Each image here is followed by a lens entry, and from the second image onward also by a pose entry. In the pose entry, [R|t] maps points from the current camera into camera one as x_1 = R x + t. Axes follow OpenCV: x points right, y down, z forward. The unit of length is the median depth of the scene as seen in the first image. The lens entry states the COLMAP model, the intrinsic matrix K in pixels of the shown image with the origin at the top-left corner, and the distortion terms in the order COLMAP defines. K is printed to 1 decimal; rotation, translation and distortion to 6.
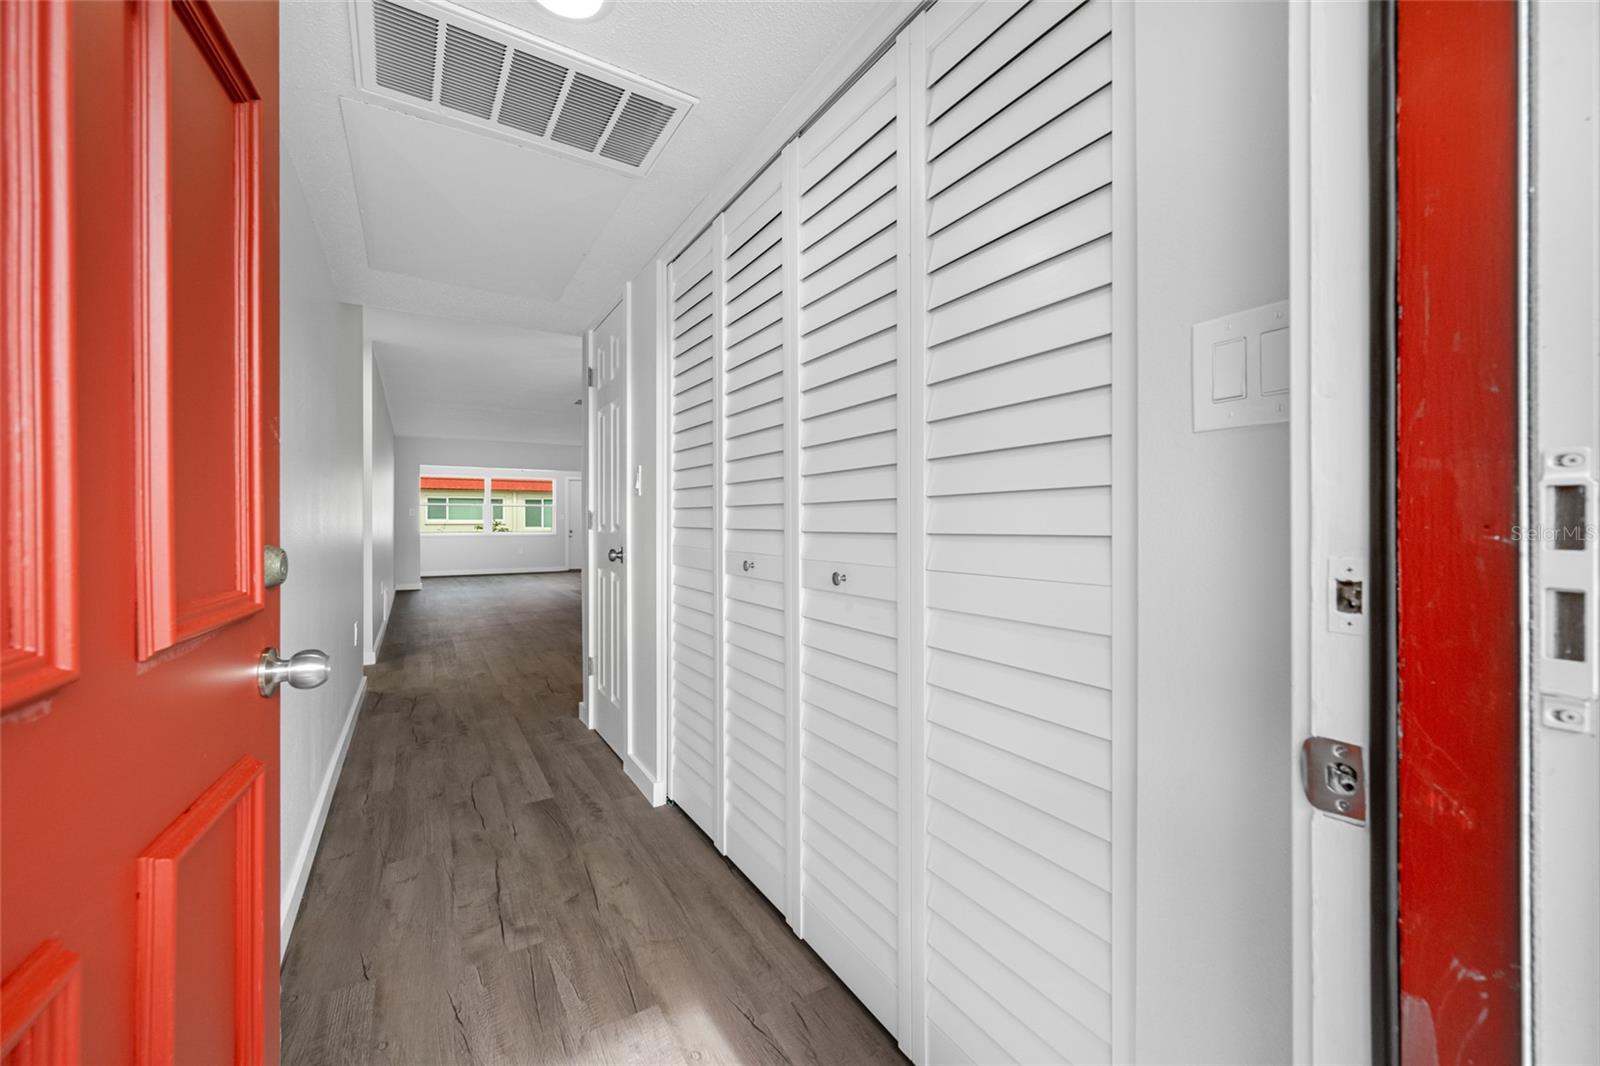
lens RADIAL K [[632.7, 0, 802.8], [0, 632.7, 524.8], [0, 0, 1]] dist [-0.000270, 0.000158]
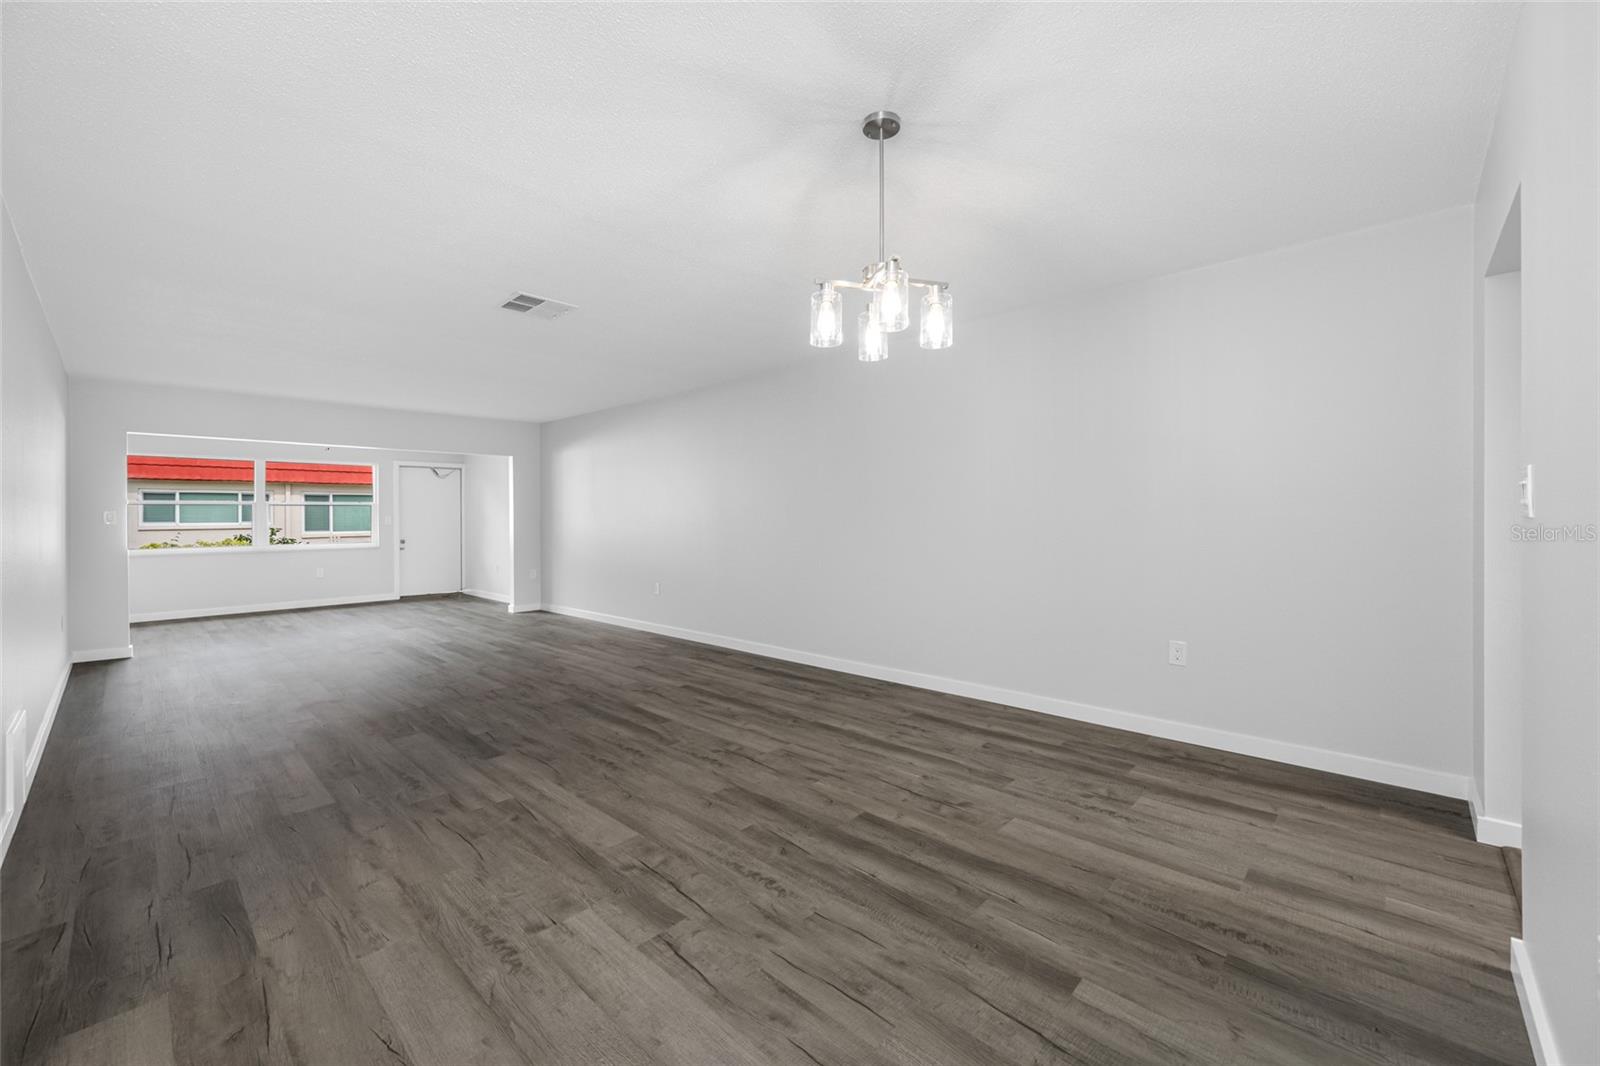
lens RADIAL K [[632.7, 0, 797.1], [0, 632.7, 513.5], [0, 0, 1]] dist [-0.000270, 0.000158]
pose [[0.964326, -0.008270, 0.264588, -0.142162], [0.010877, 0.999906, -0.008389, -0.009826], [-0.264494, 0.010968, 0.964325, 0.236863]]
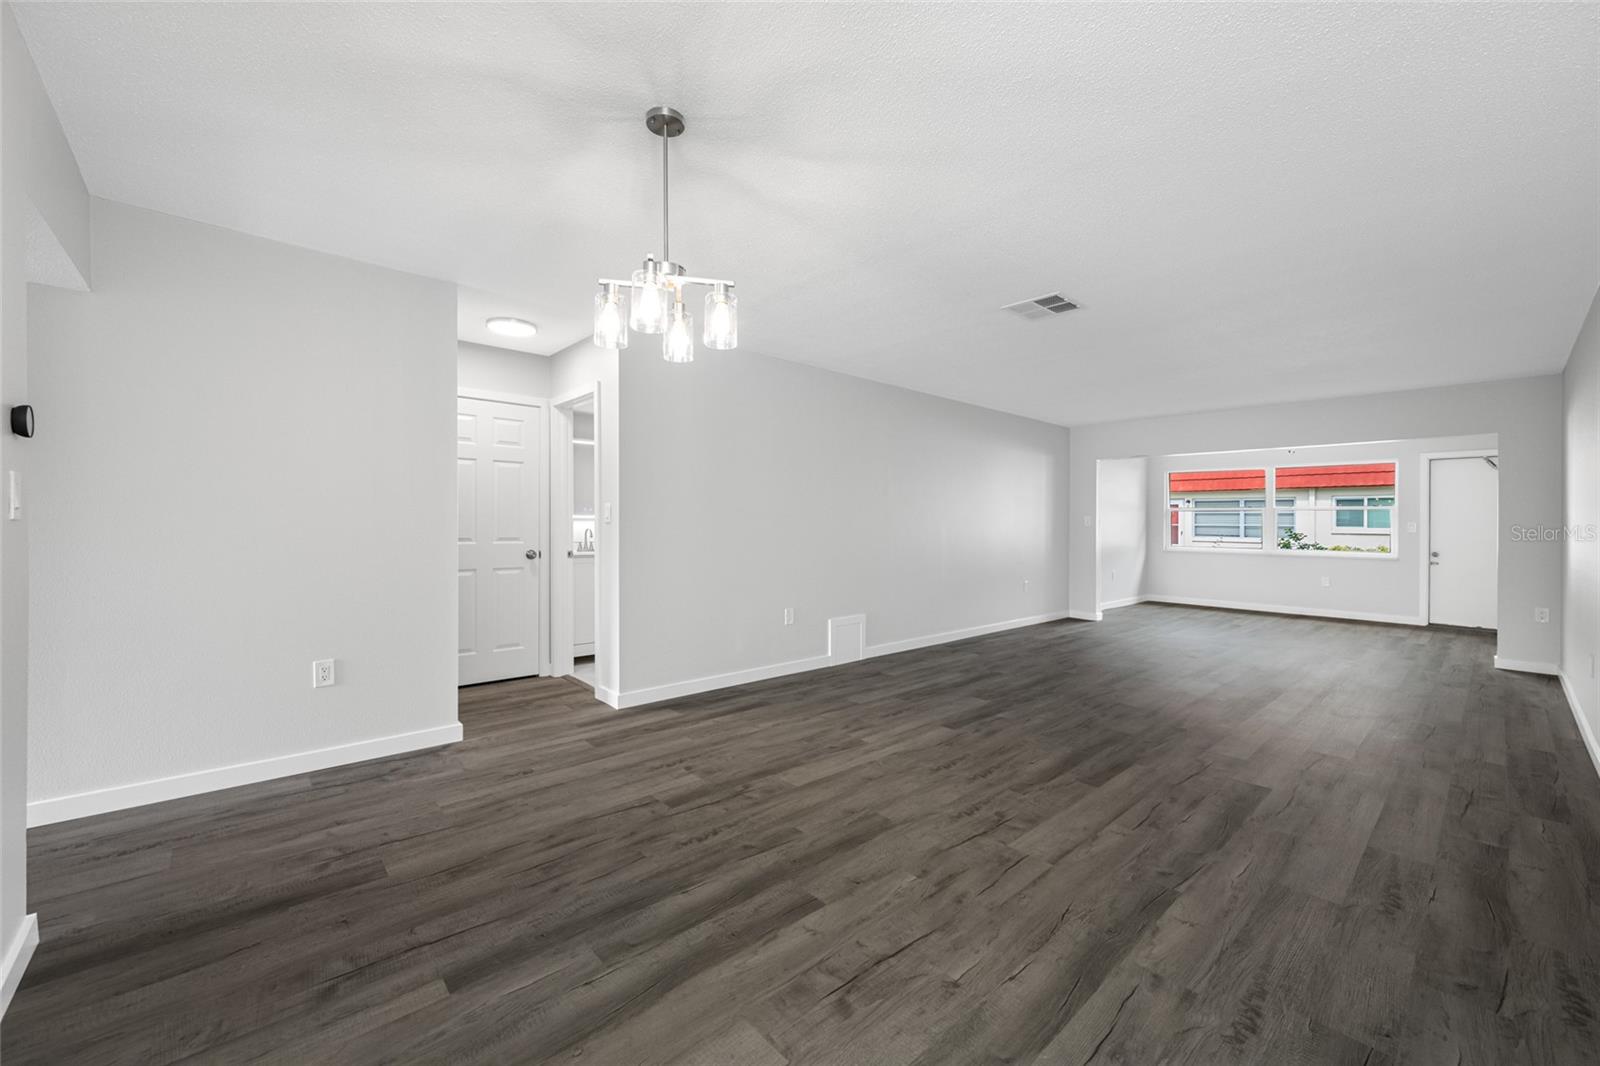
lens RADIAL K [[632.7, 0, 803.9], [0, 632.7, 510.9], [0, 0, 1]] dist [-0.000270, 0.000158]
pose [[0.191235, -0.018053, -0.981378, 0.068903], [-0.011243, 0.999725, -0.020581, -0.010033], [0.981480, 0.014969, 0.190979, 0.378964]]
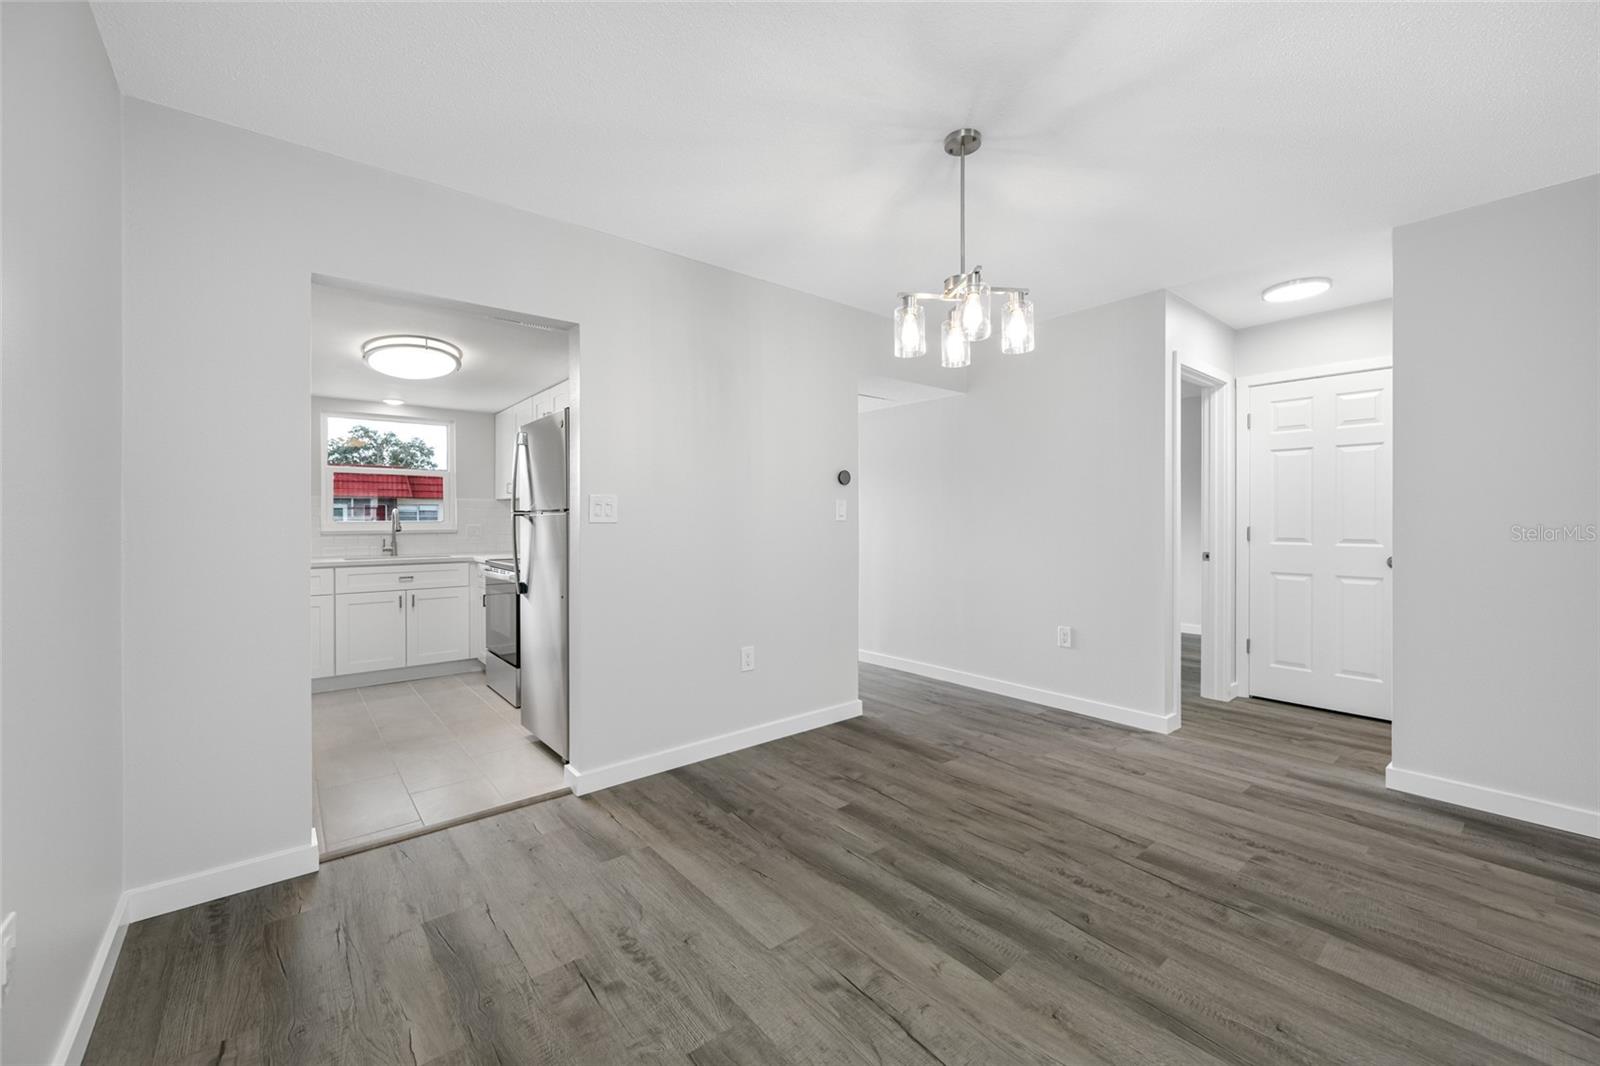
lens RADIAL K [[632.7, 0, 804.9], [0, 632.7, 523.1], [0, 0, 1]] dist [-0.000270, 0.000158]
pose [[-0.988511, 0.003098, -0.151118, -0.021623], [0.002083, 0.999974, 0.006874, -0.010038], [0.151136, 0.006481, -0.988492, 0.524644]]
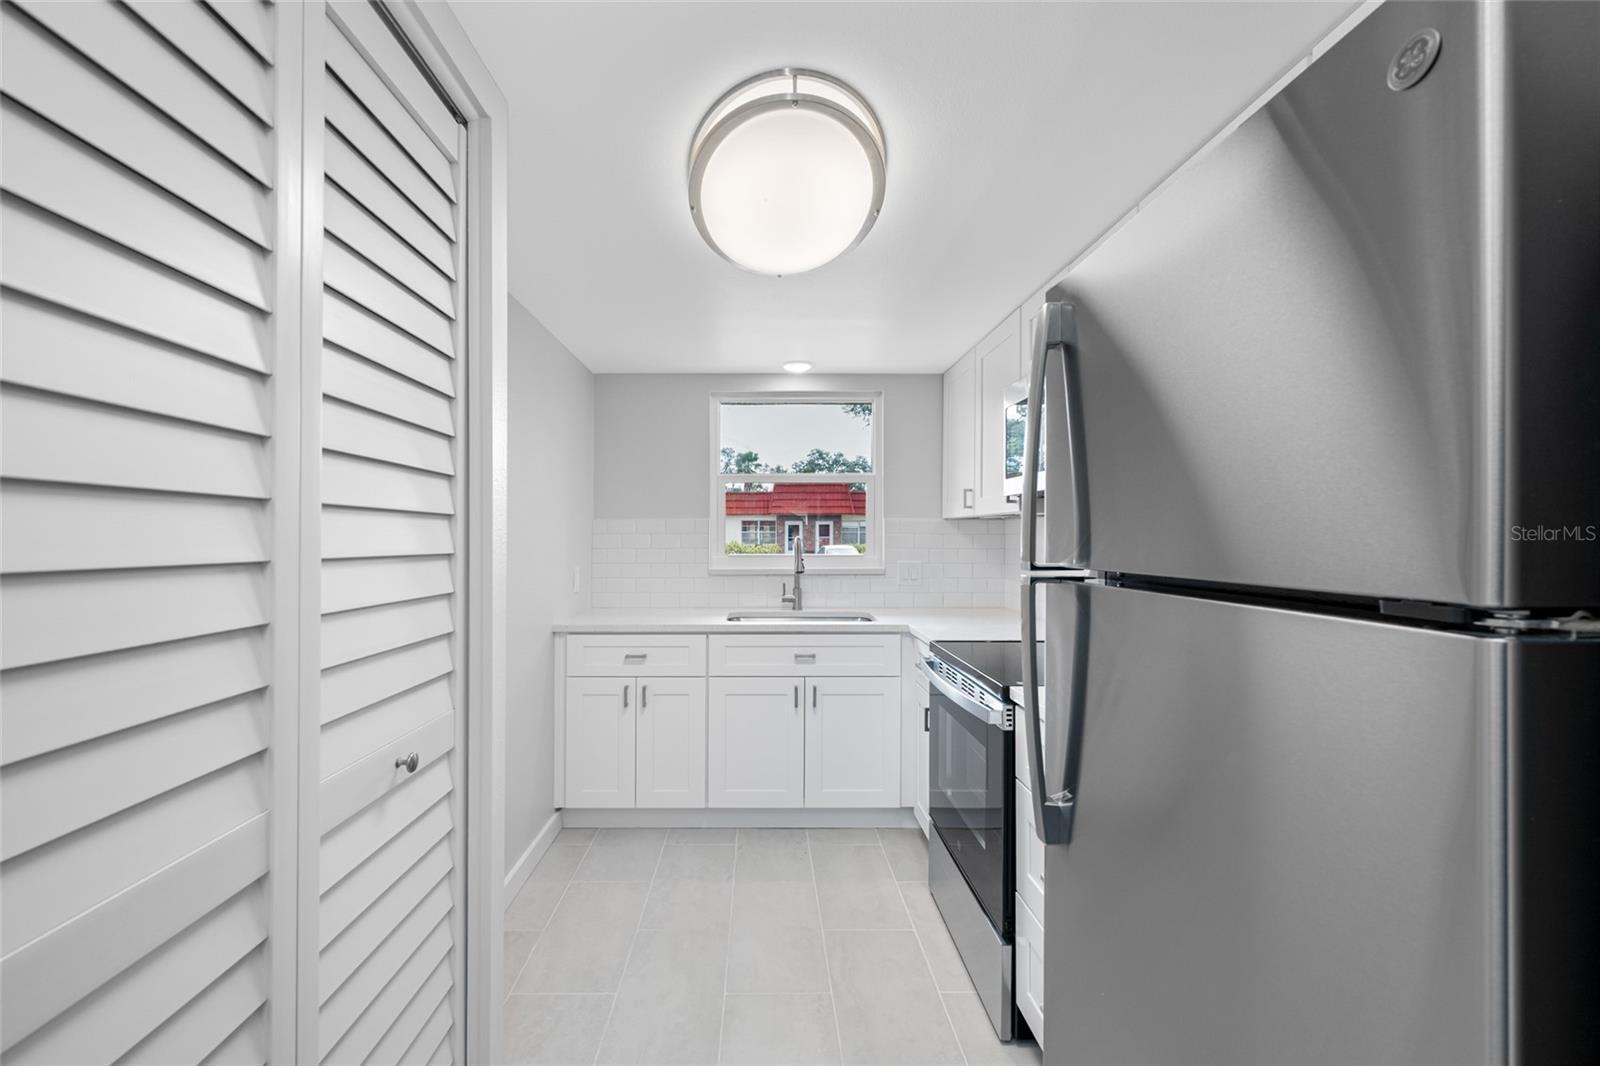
lens RADIAL K [[683.6, 0, 764.4], [0, 683.6, 528.4], [0, 0, 1]] dist [-0.002456, -0.000412]
pose [[-0.857904, 0.002769, 0.513803, 0.038989], [-0.001308, 0.999970, -0.007573, -0.017660], [-0.513809, -0.007169, -0.857875, 0.347590]]
